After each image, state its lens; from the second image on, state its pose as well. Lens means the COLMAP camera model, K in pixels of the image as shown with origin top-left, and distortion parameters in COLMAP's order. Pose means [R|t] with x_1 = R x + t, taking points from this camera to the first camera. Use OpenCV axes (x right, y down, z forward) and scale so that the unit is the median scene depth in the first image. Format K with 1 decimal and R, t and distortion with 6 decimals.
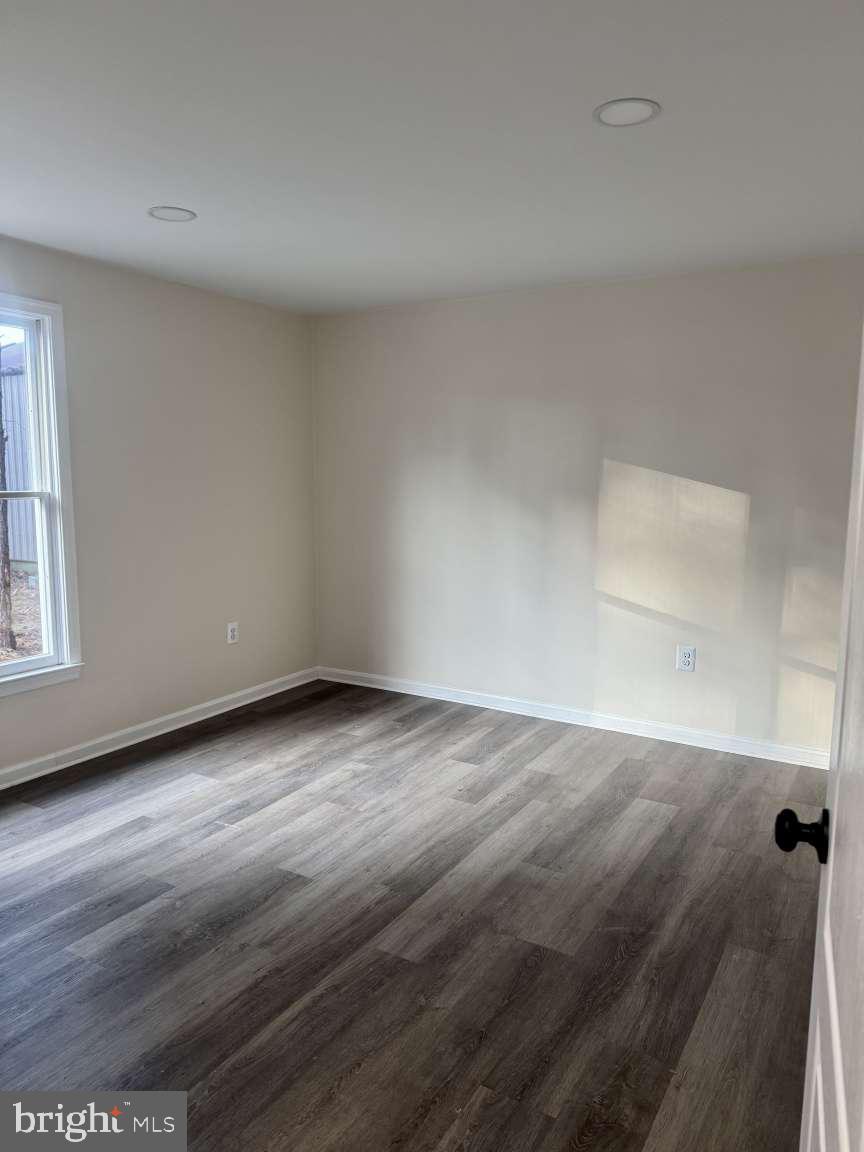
lens RADIAL K [[808.1, 0, 432.0], [0, 808.1, 576.0], [0, 0, 1]] dist [0.086131, -0.104674]
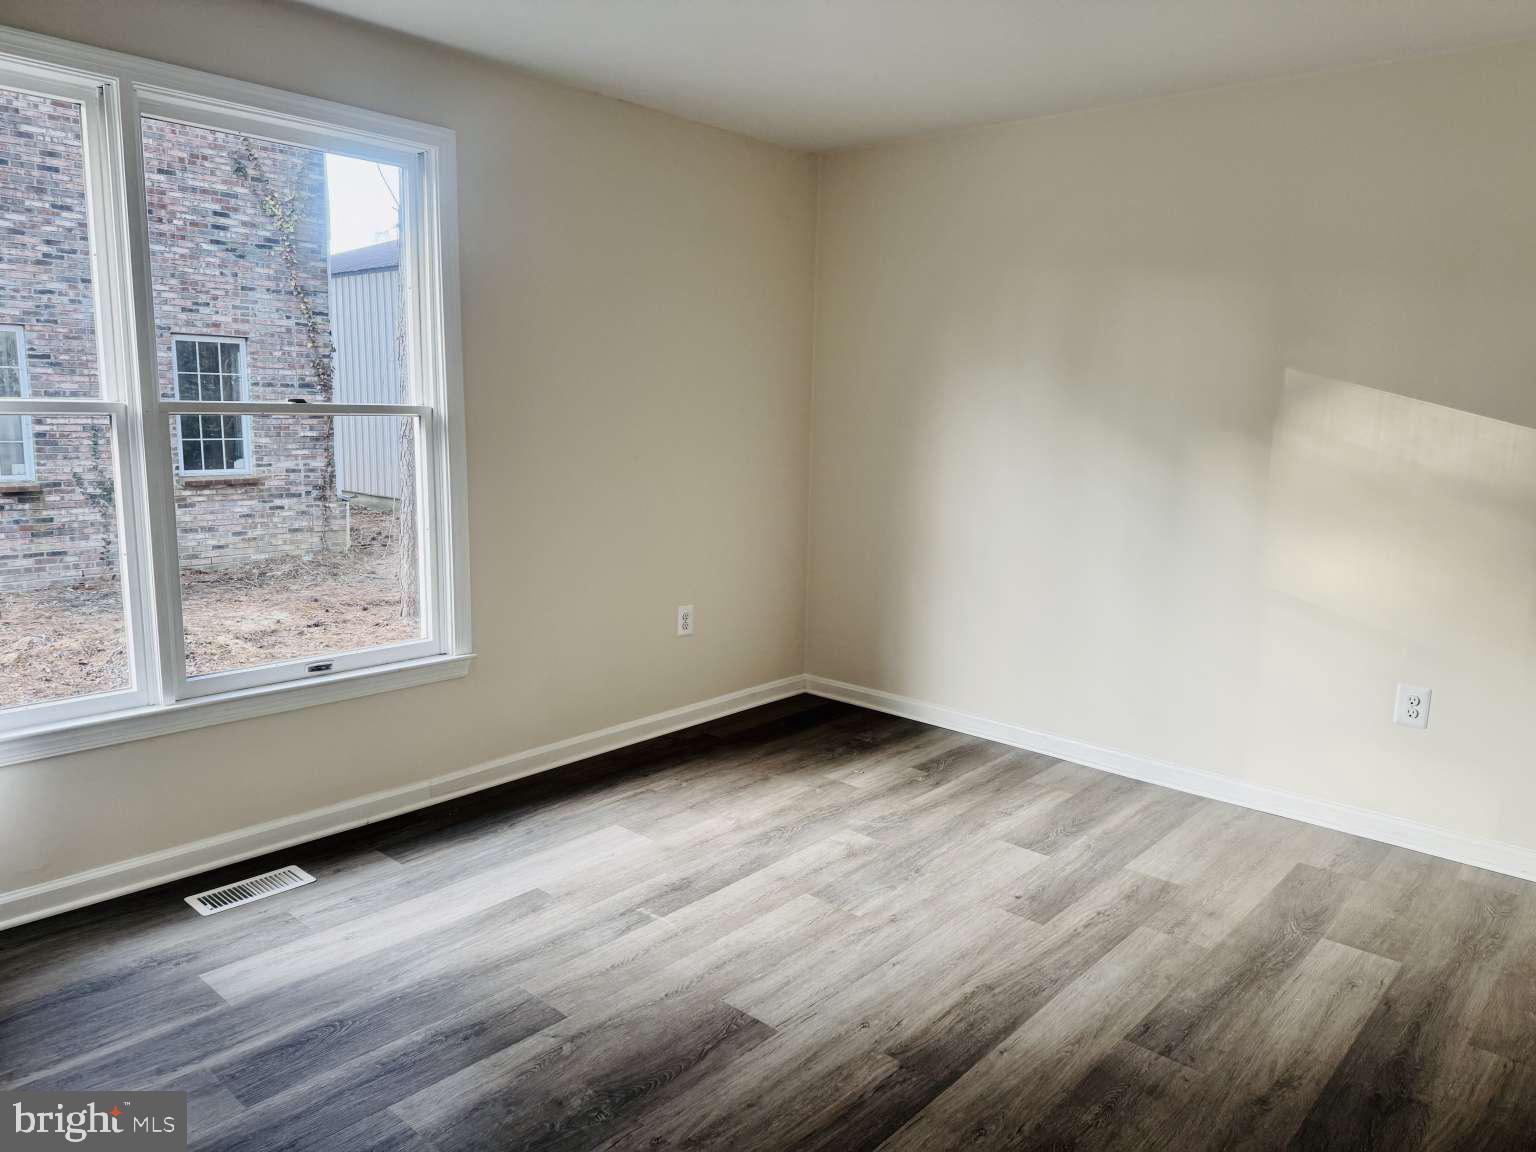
lens RADIAL K [[1077.5, 0, 767.5], [0, 1077.5, 554.6], [0, 0, 1]] dist [0.086131, -0.104674]
pose [[0.981601, 0.043508, -0.185921, -0.011054], [-0.041125, 0.999015, 0.016657, -0.005423], [0.186462, -0.008704, 0.982424, 0.157312]]
